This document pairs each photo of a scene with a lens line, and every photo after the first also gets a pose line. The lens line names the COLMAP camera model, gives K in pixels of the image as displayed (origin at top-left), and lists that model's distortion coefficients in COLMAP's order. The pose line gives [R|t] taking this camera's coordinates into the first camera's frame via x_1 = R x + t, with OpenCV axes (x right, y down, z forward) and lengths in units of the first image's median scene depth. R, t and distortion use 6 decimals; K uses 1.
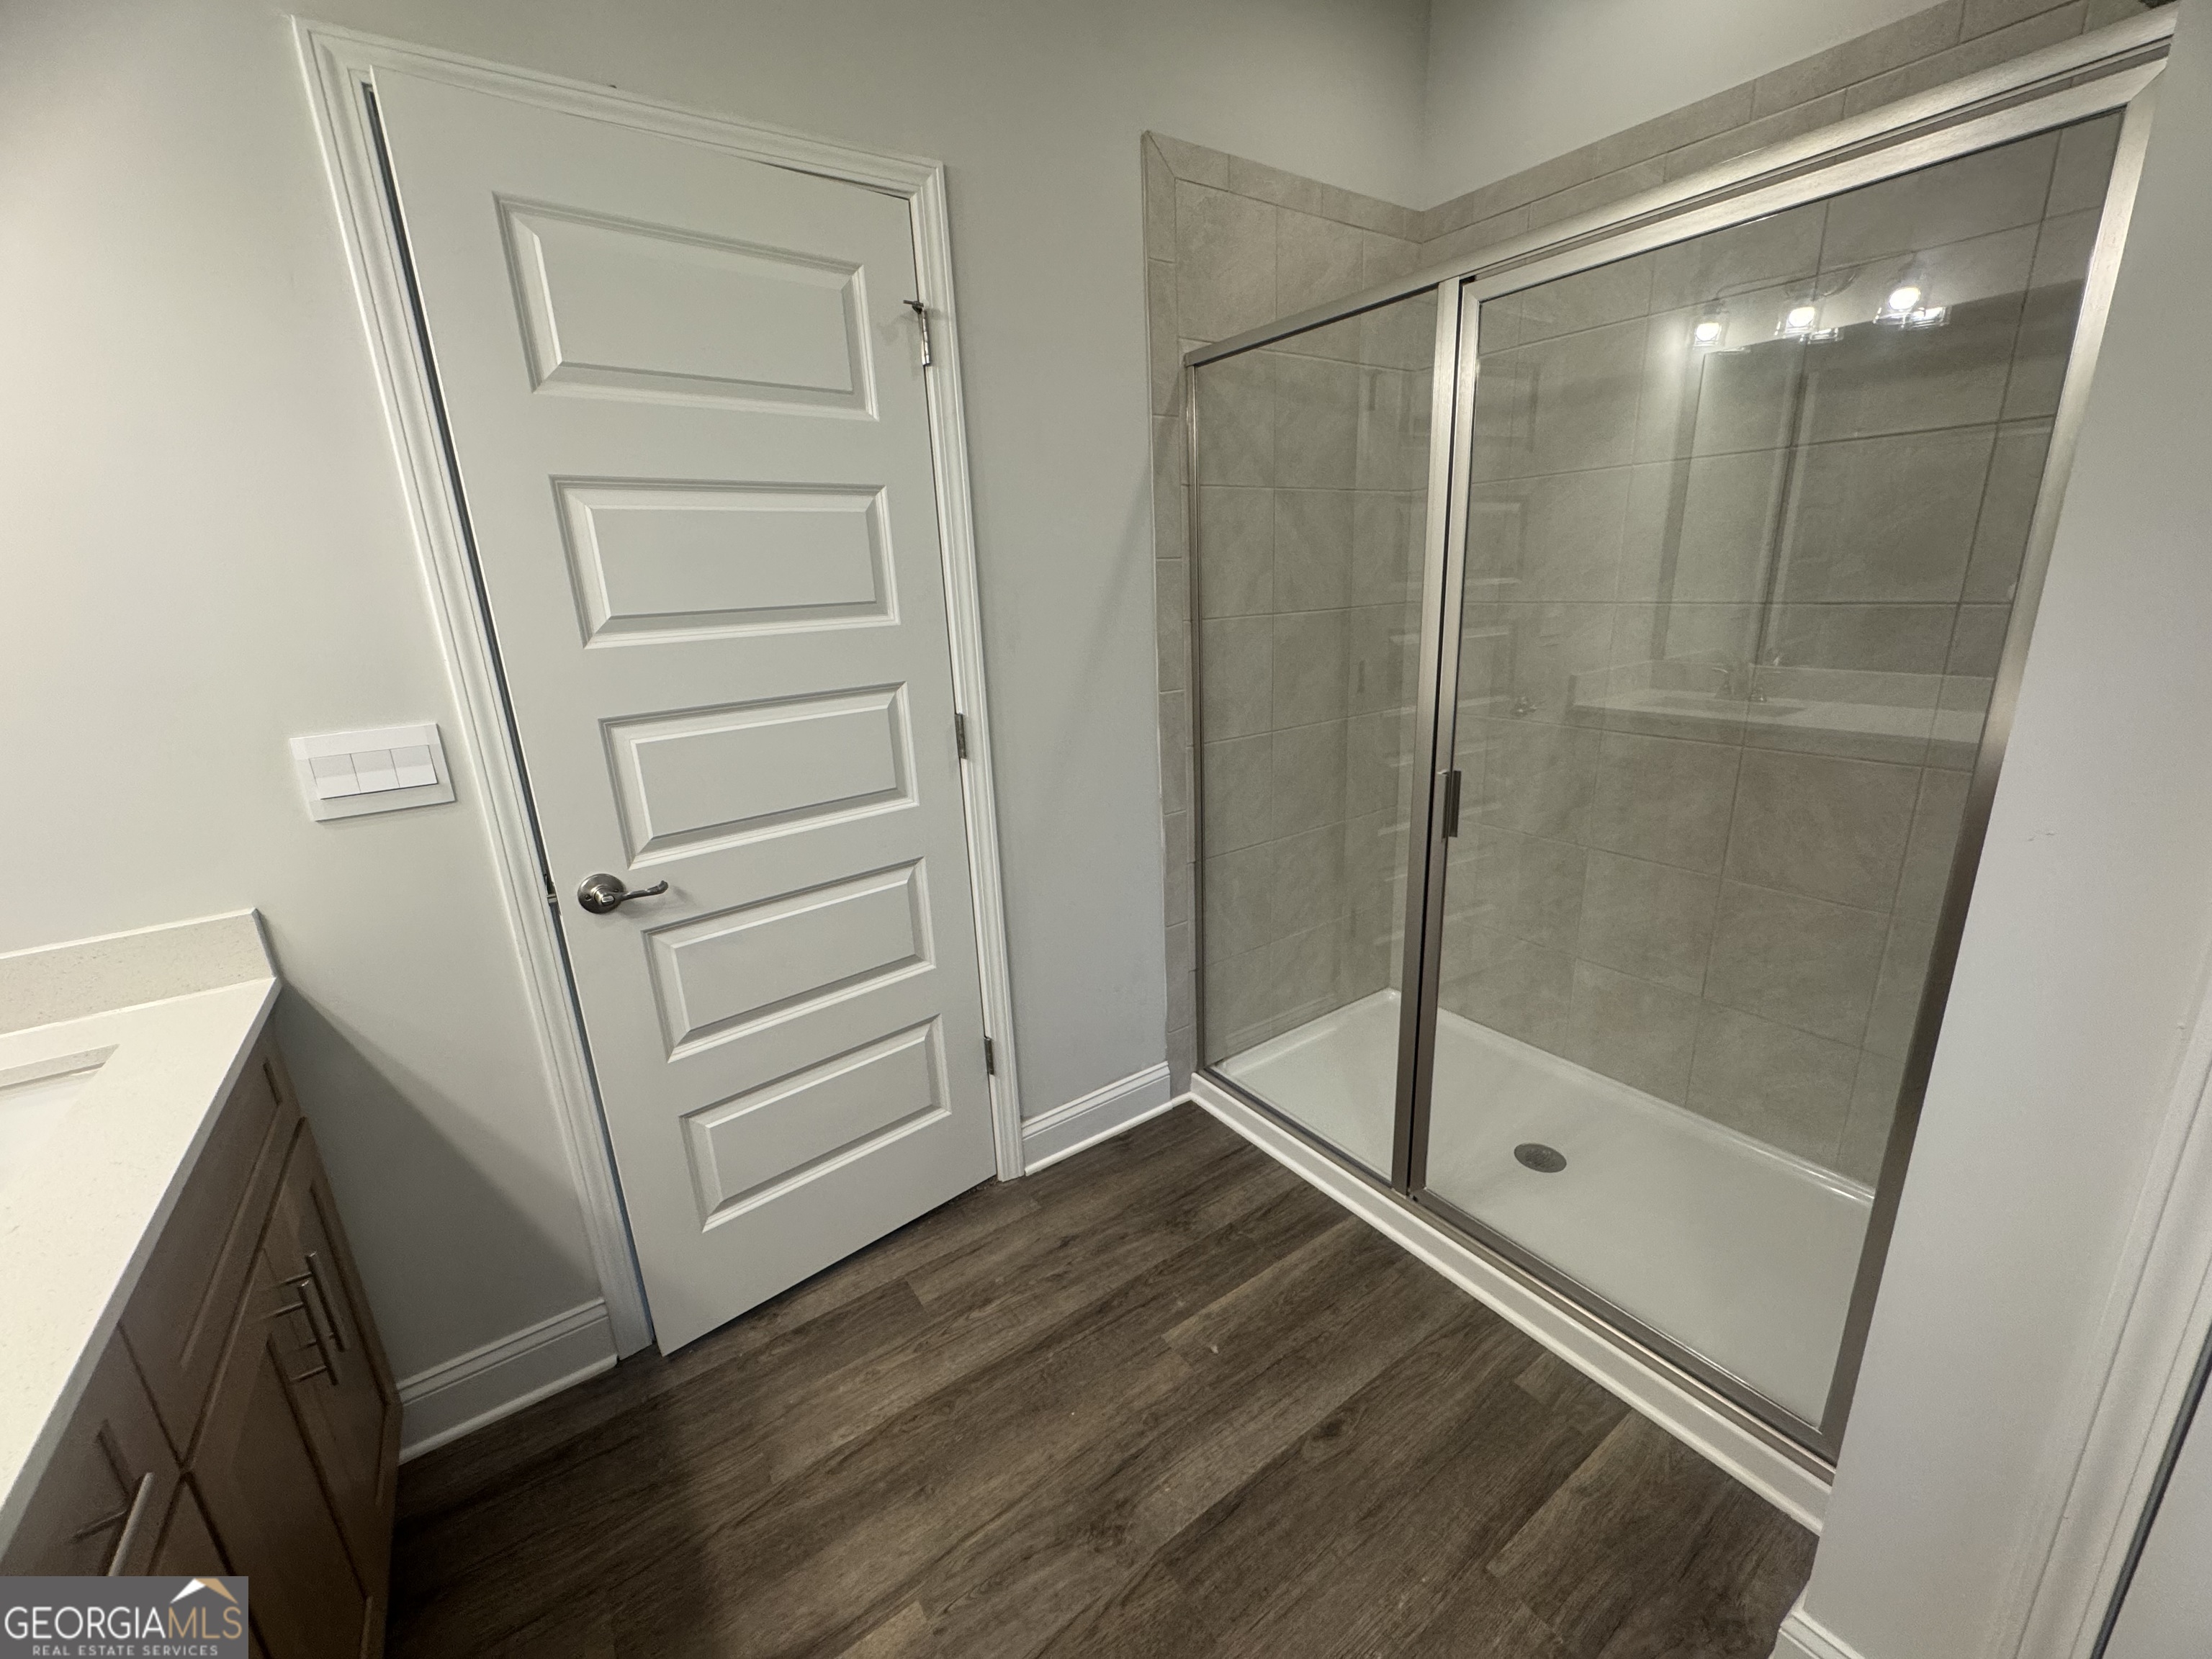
lens RADIAL K [[882.4, 0, 1107.3], [0, 882.4, 828.4], [0, 0, 1]] dist [0.003819, 0.000608]
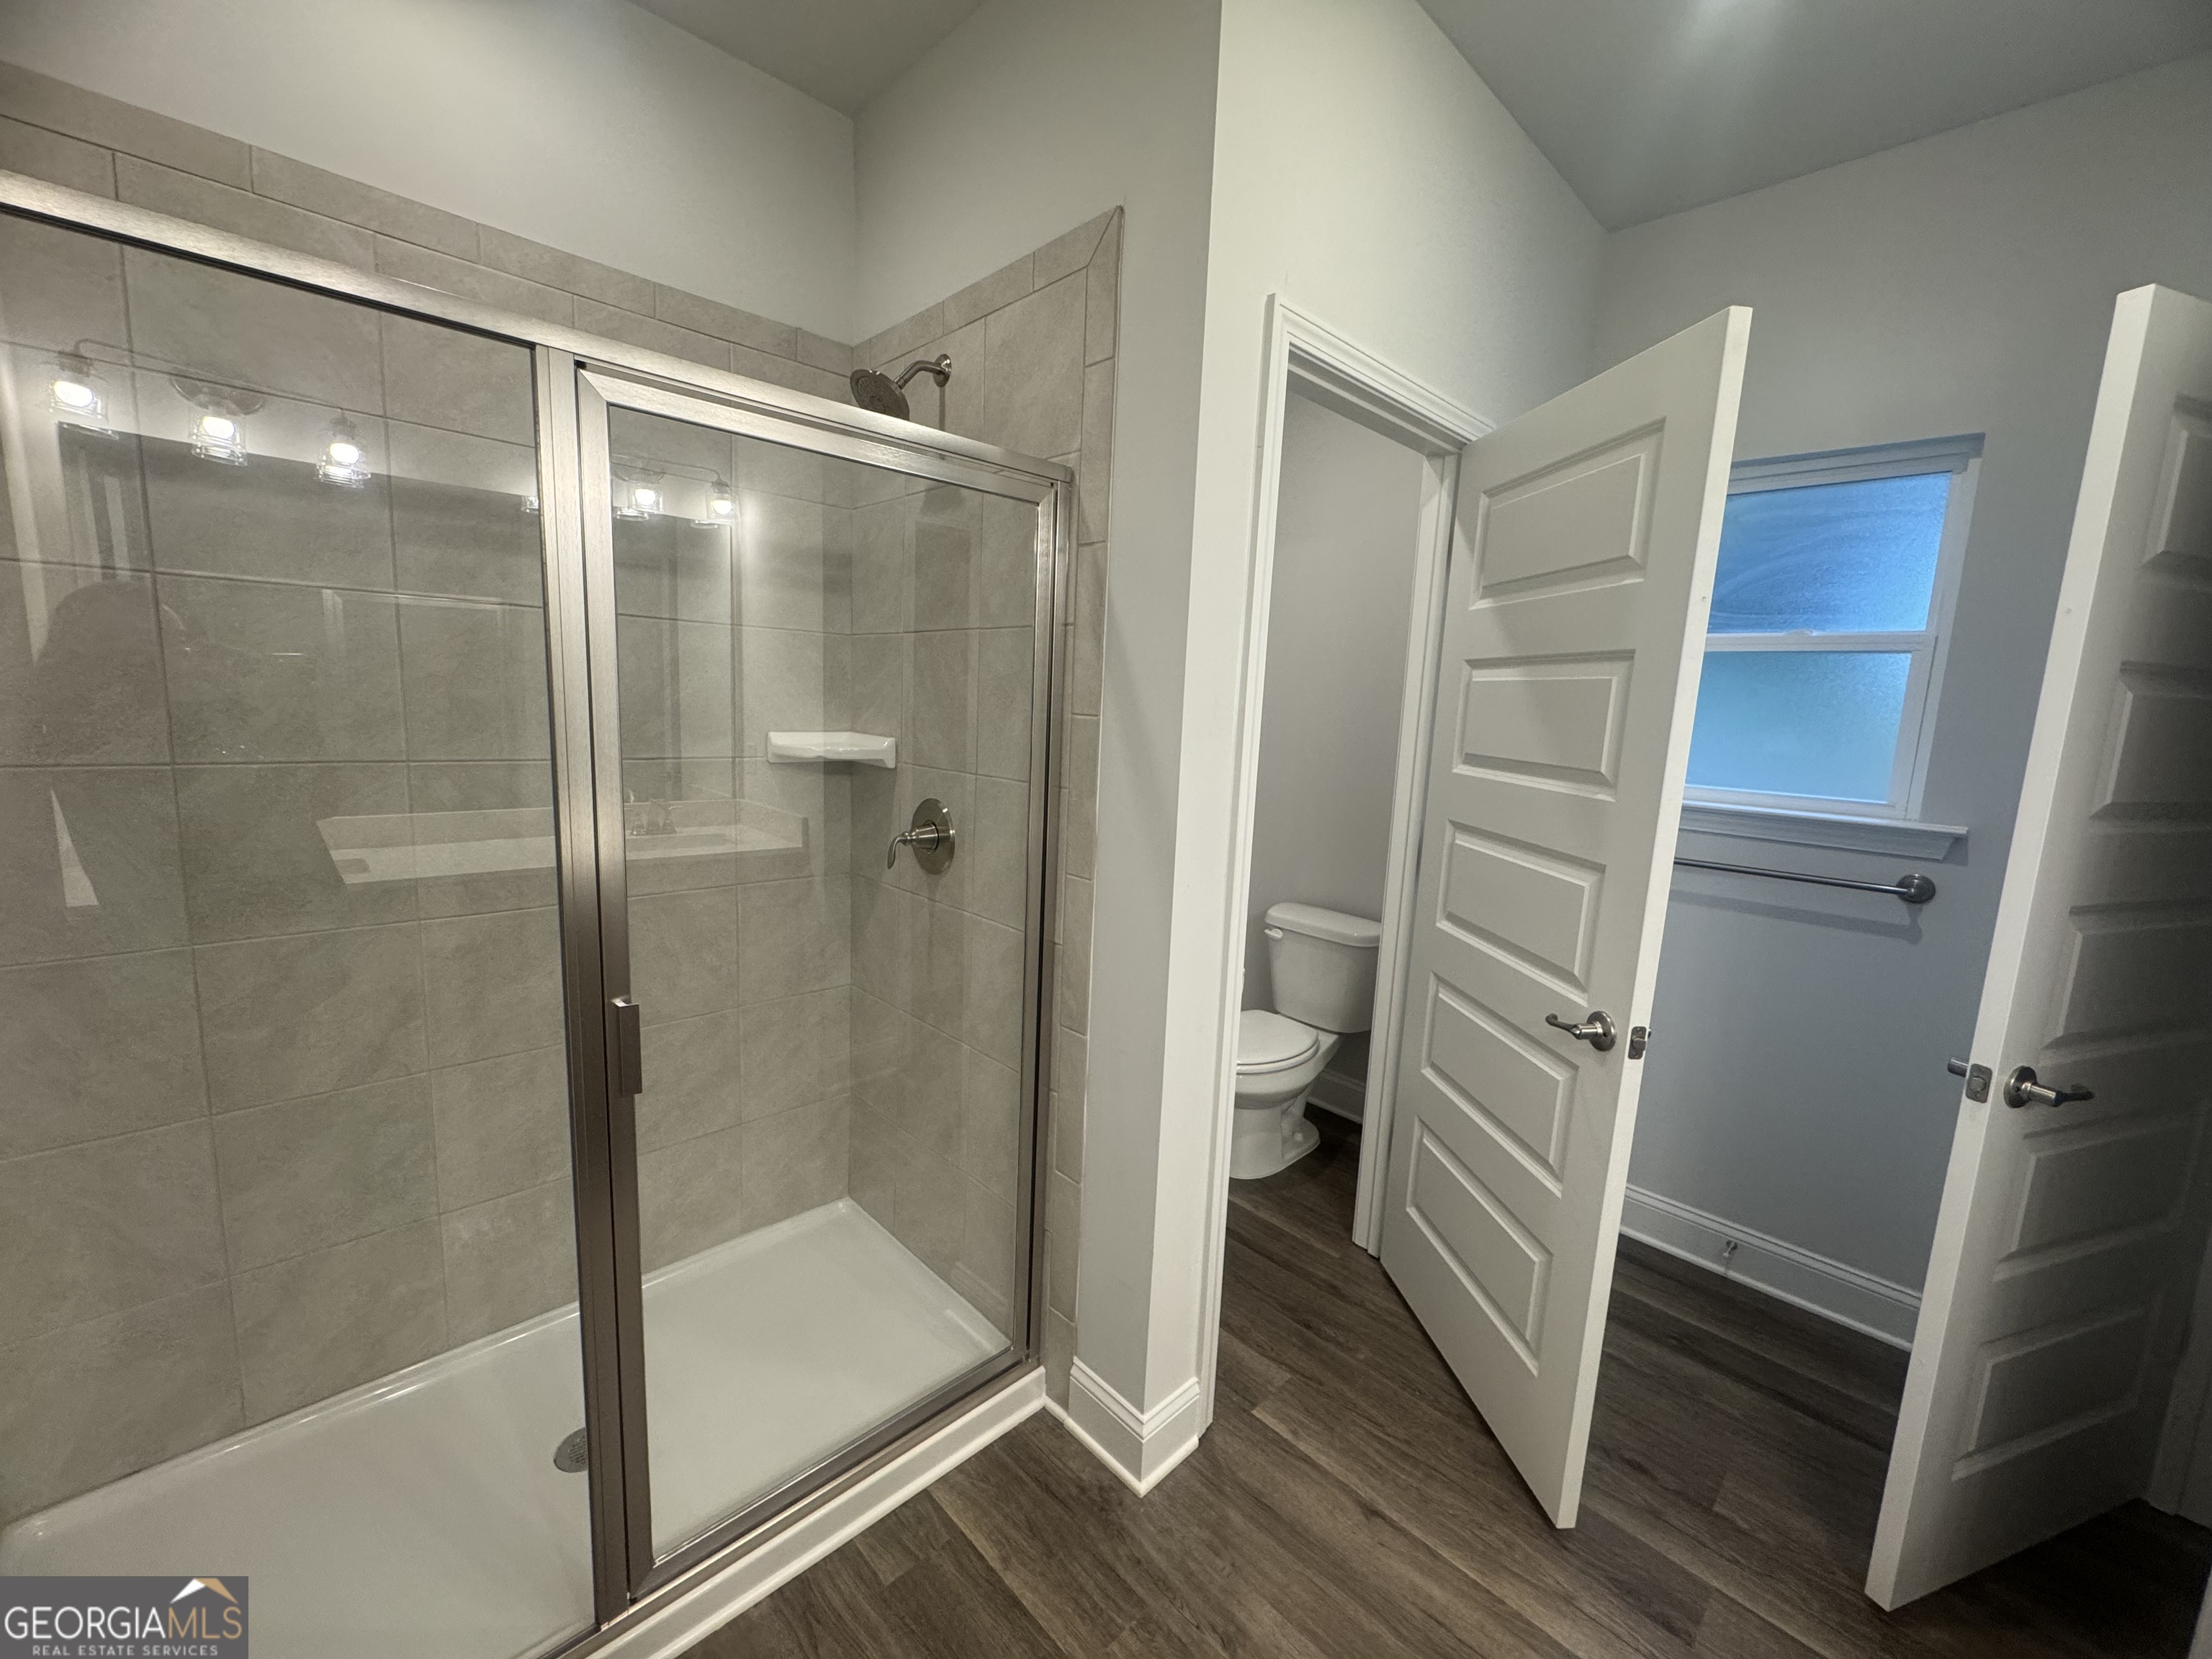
lens RADIAL K [[882.4, 0, 1104.4], [0, 882.4, 833.4], [0, 0, 1]] dist [0.003819, 0.000608]
pose [[-0.153098, -0.109006, 0.982180, -0.412717], [0.245896, 0.958435, 0.144700, -0.213498], [-0.957129, 0.263667, -0.119931, 0.710154]]
